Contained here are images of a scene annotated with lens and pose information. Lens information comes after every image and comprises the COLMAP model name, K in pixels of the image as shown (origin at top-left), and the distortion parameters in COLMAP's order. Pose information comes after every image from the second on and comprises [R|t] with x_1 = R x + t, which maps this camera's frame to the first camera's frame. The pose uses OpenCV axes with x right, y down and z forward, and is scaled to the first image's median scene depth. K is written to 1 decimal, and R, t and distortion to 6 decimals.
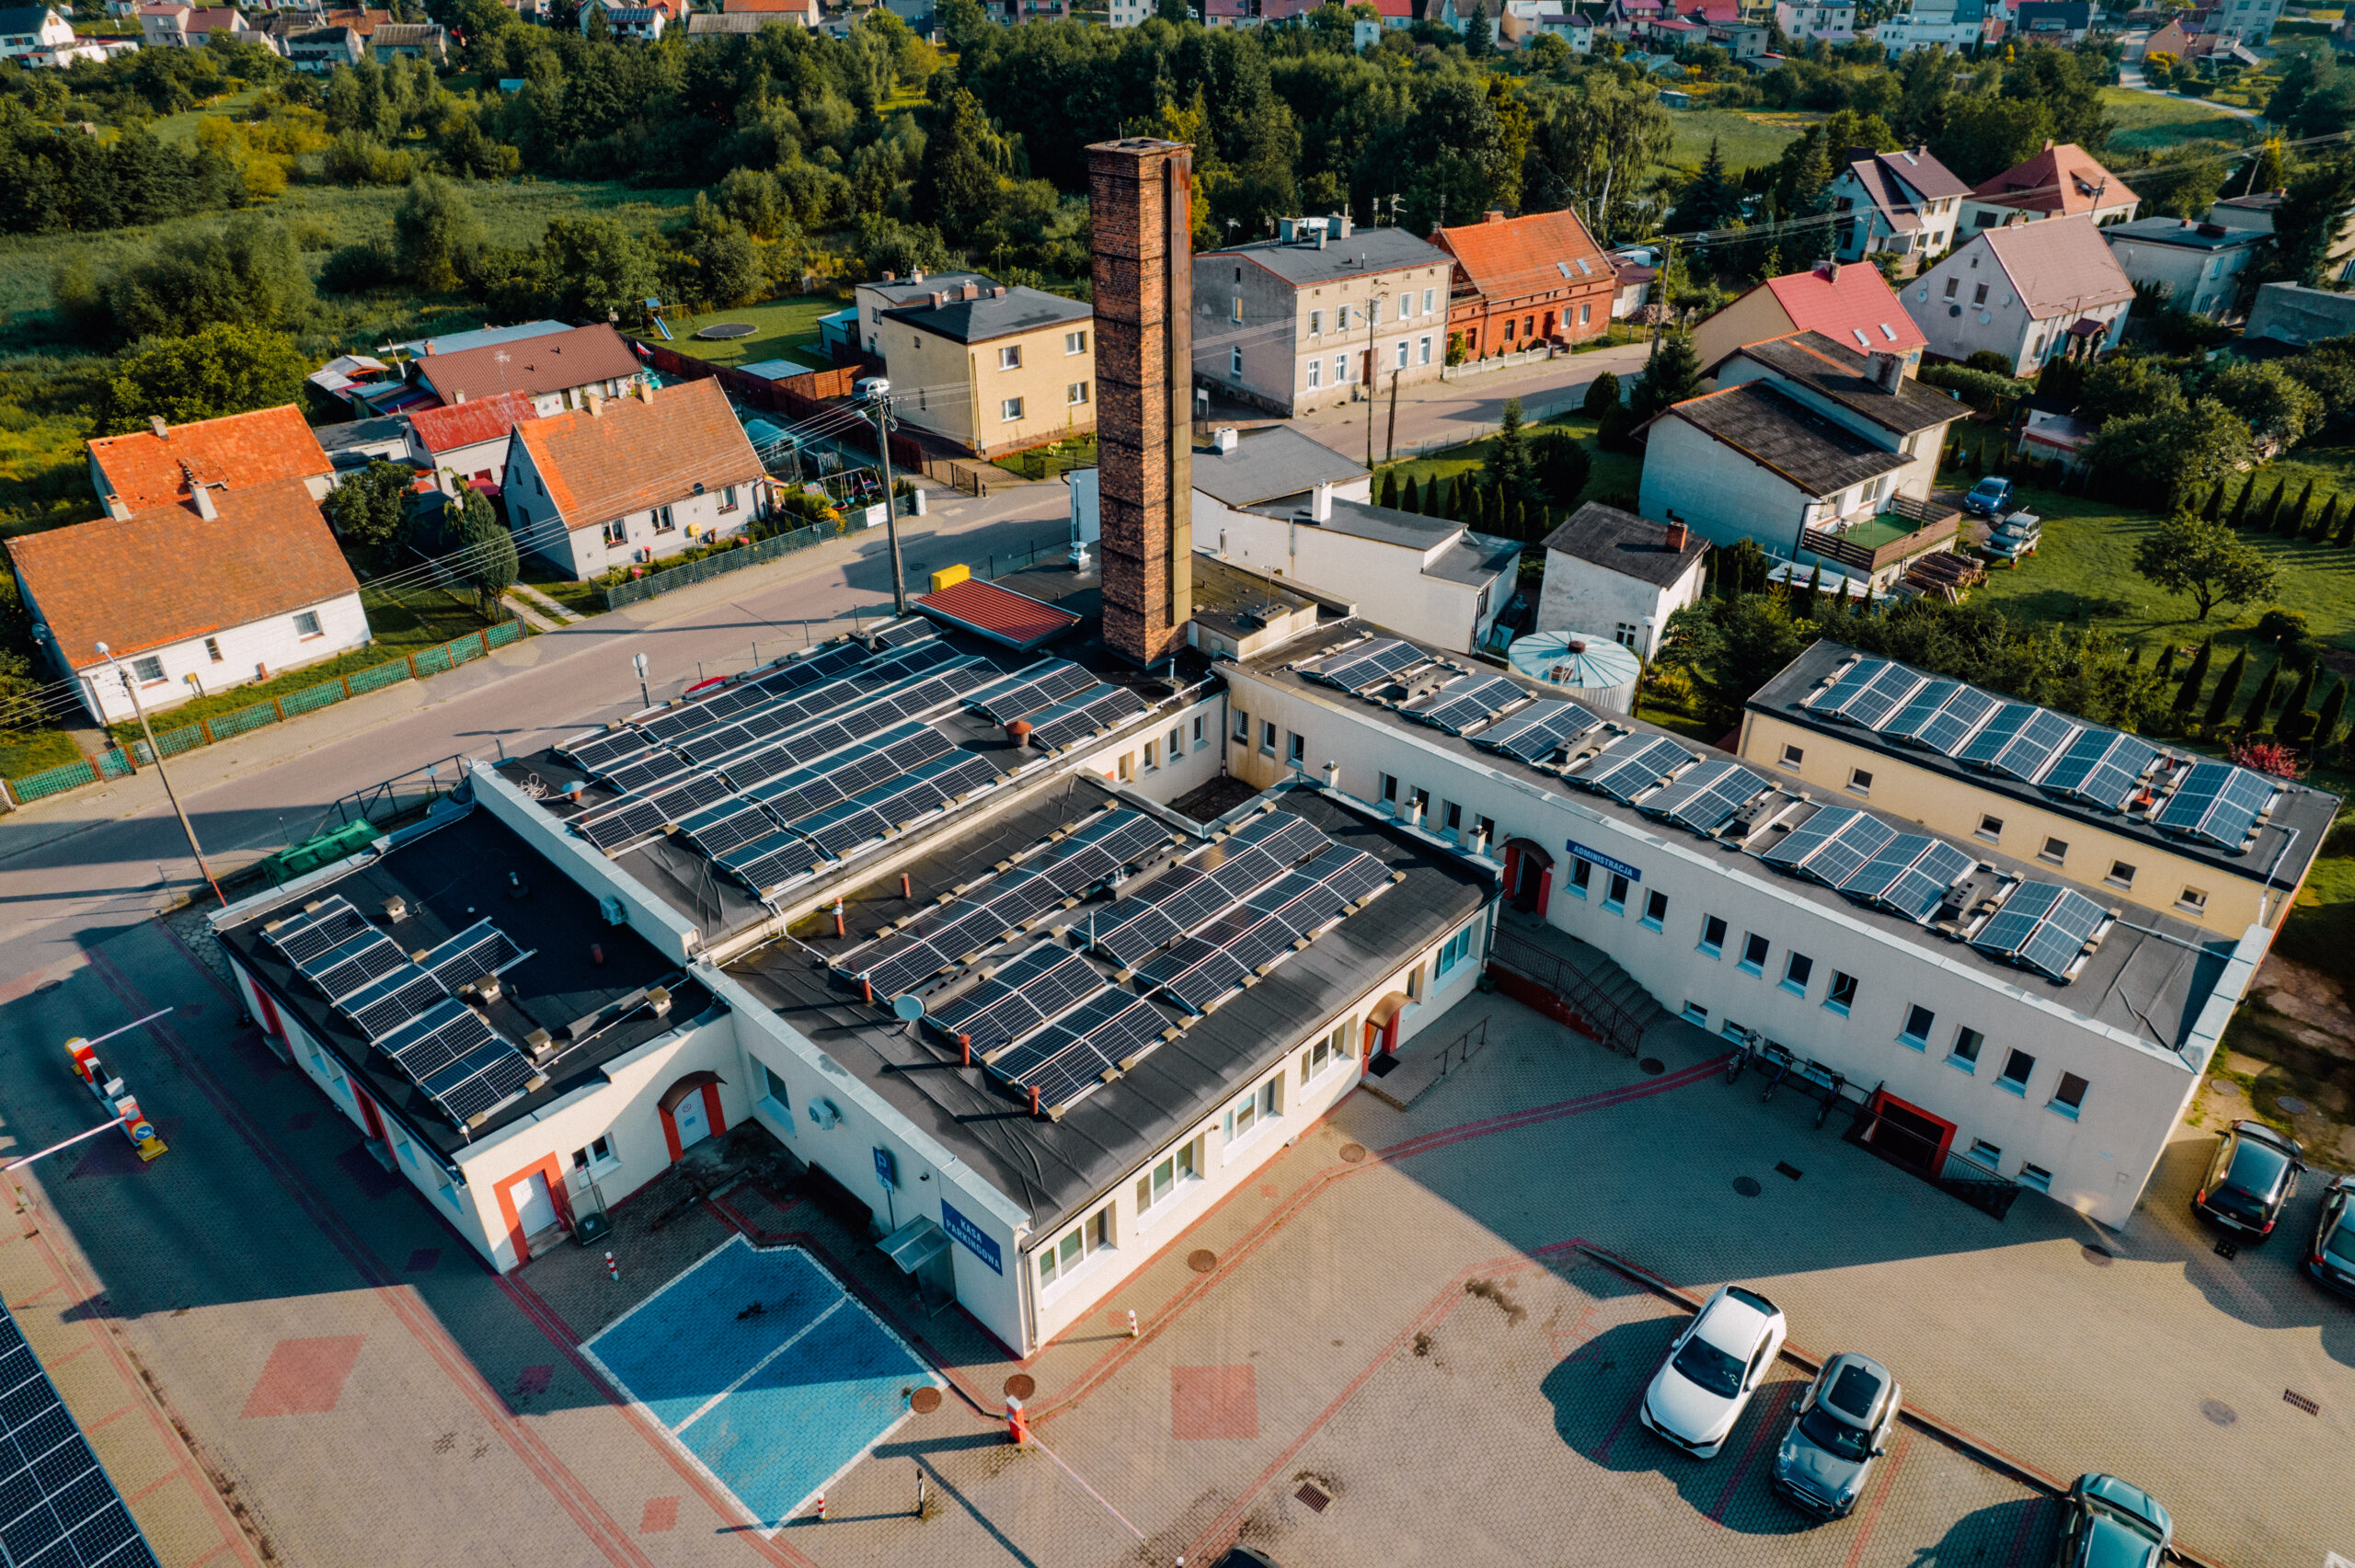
lens RADIAL K [[1515.3, 0, 1180.0], [0, 1515.3, 792.9], [0, 0, 1]] dist [-0.066048, 0.060578]
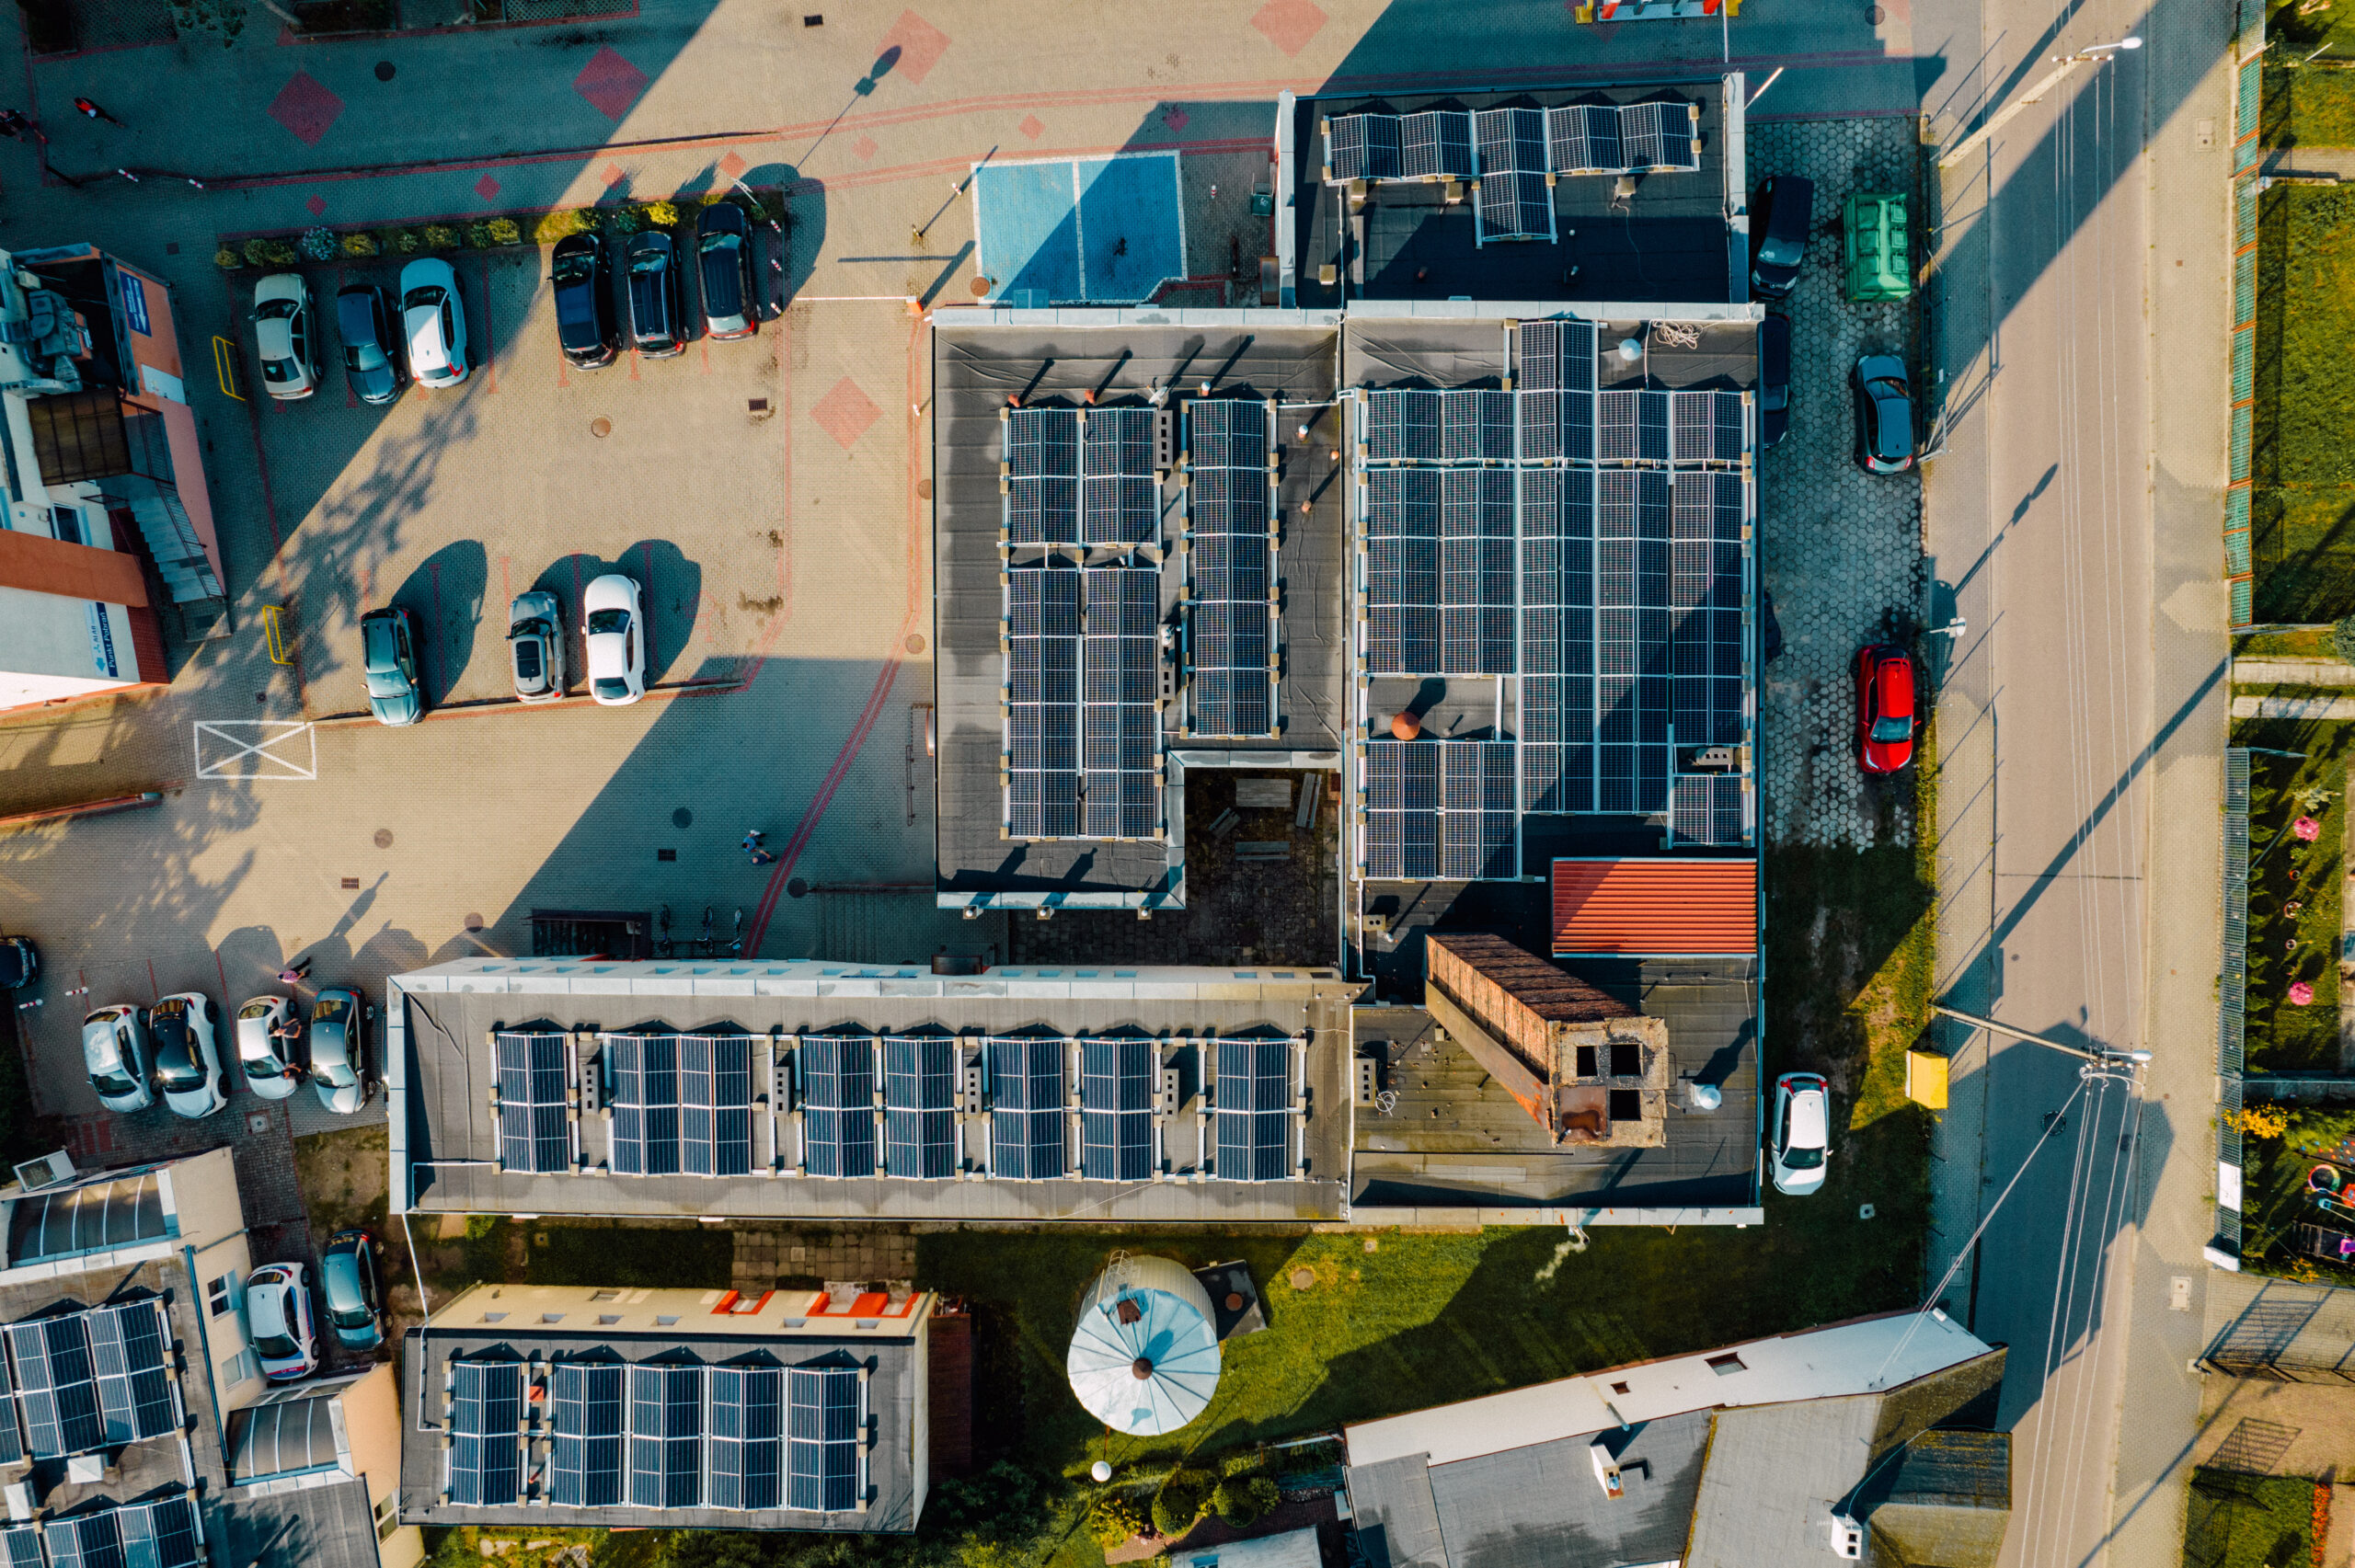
lens RADIAL K [[1515.3, 0, 1180.0], [0, 1515.3, 792.9], [0, 0, 1]] dist [-0.066048, 0.060578]
pose [[-0.725267, 0.688235, 0.017921, 0.013000], [-0.347953, -0.388888, 0.853050, -1.066331], [0.594068, 0.612453, 0.521521, 0.554473]]
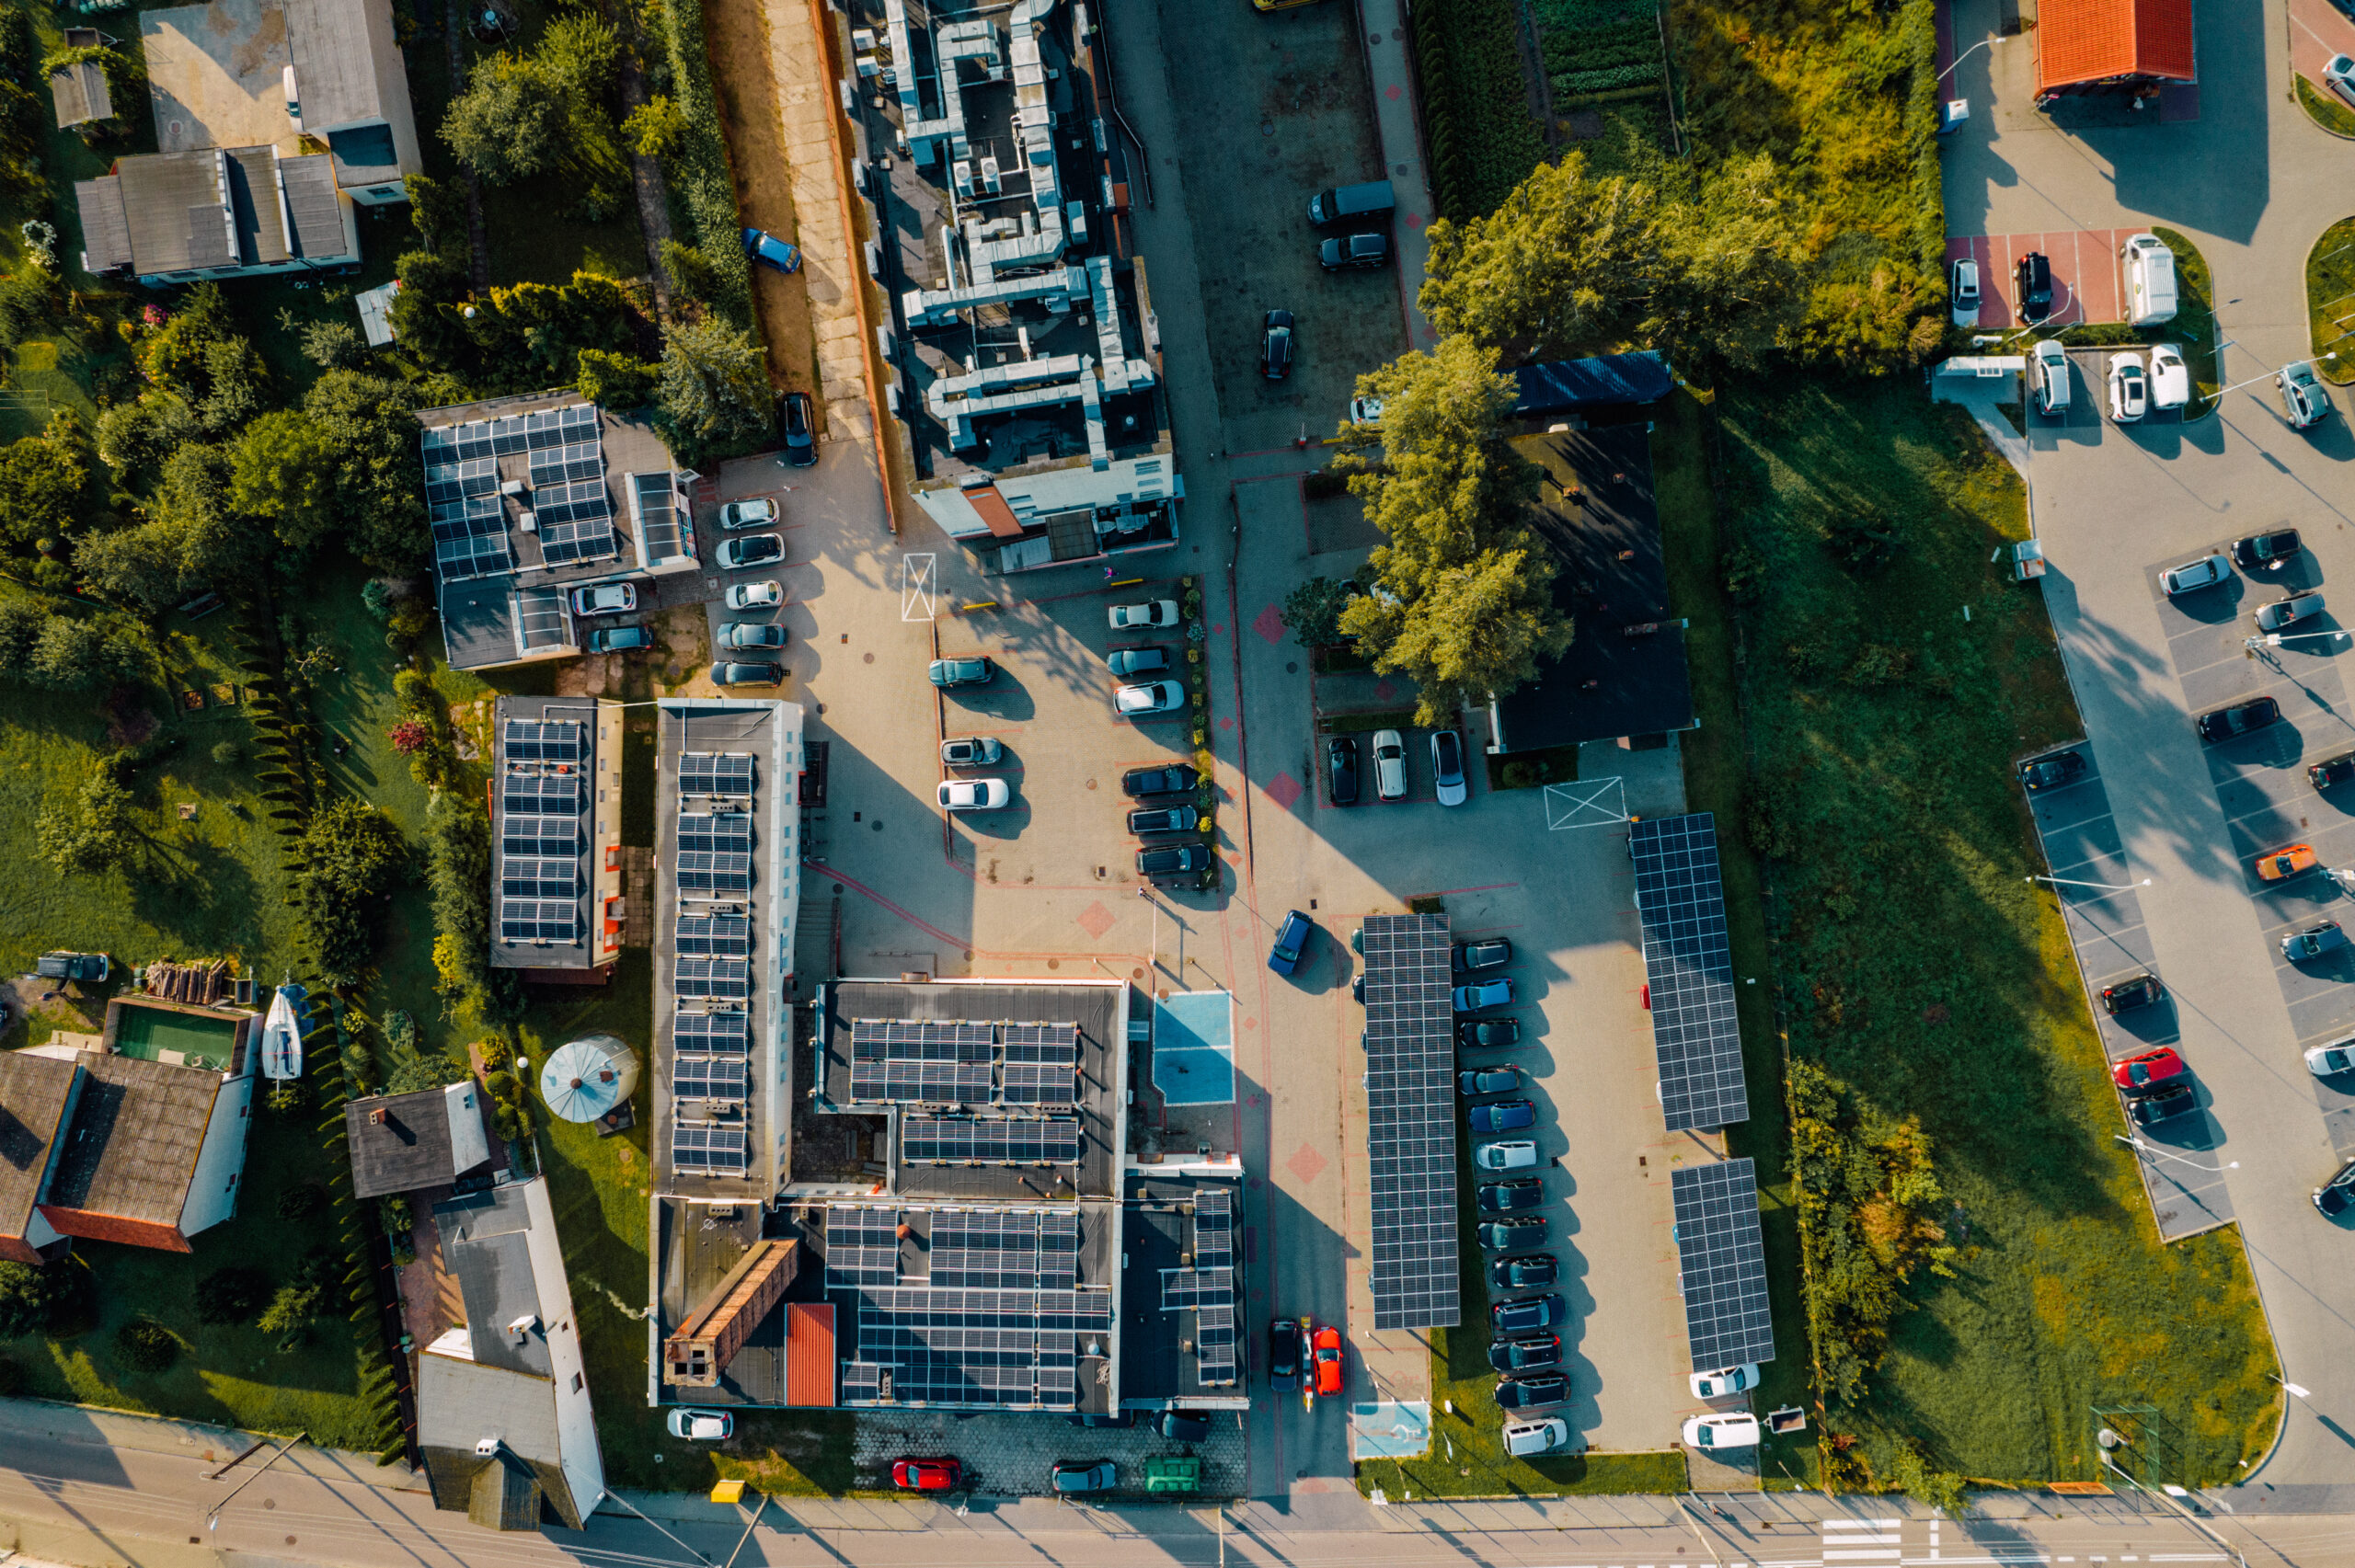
lens RADIAL K [[1515.3, 0, 1180.0], [0, 1515.3, 792.9], [0, 0, 1]] dist [-0.066048, 0.060578]
pose [[-0.674502, -0.738249, -0.005919, 0.099064], [0.385715, -0.359223, 0.849814, -1.681057], [-0.629501, 0.570918, 0.527050, -0.676393]]
